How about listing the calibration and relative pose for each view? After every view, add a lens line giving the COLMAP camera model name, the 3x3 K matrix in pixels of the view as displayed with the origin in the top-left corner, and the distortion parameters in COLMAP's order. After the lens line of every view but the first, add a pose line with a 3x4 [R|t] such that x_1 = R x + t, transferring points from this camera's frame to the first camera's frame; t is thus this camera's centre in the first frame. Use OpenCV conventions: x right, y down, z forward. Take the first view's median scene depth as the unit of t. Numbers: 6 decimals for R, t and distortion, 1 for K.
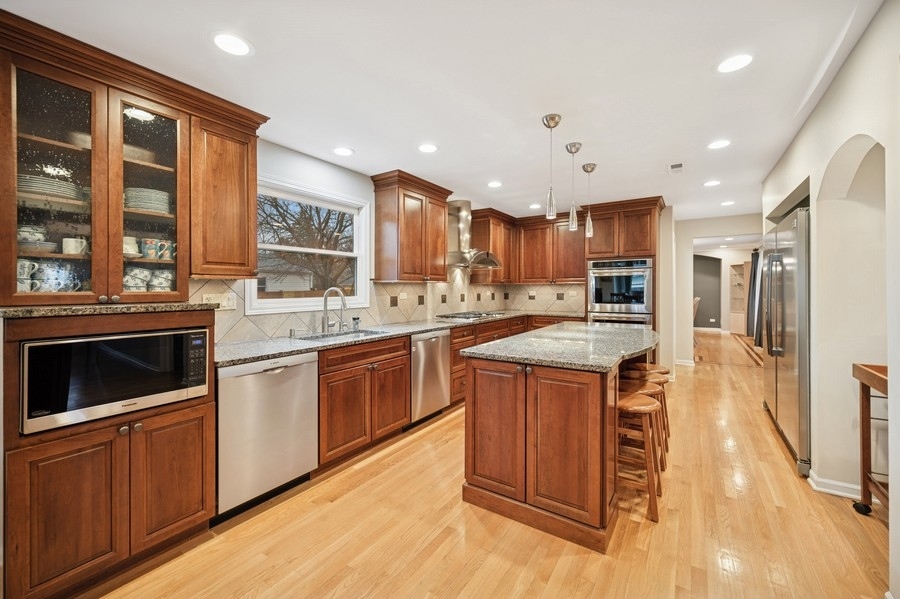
lens RADIAL K [[359.0, 0, 449.5], [0, 359.0, 291.2], [0, 0, 1]] dist [-0.001161, -0.000141]
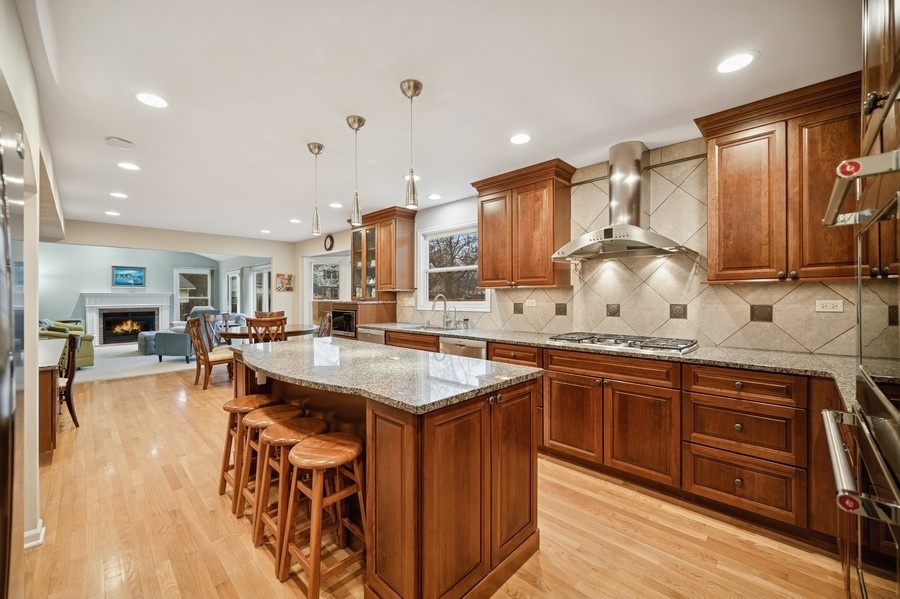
lens RADIAL K [[359.0, 0, 444.9], [0, 359.0, 299.1], [0, 0, 1]] dist [-0.001161, -0.000141]
pose [[-0.190129, 0.009222, -0.981716, 0.822881], [-0.003341, 0.999944, 0.010040, -0.004775], [0.981753, 0.005189, -0.190088, 1.007480]]
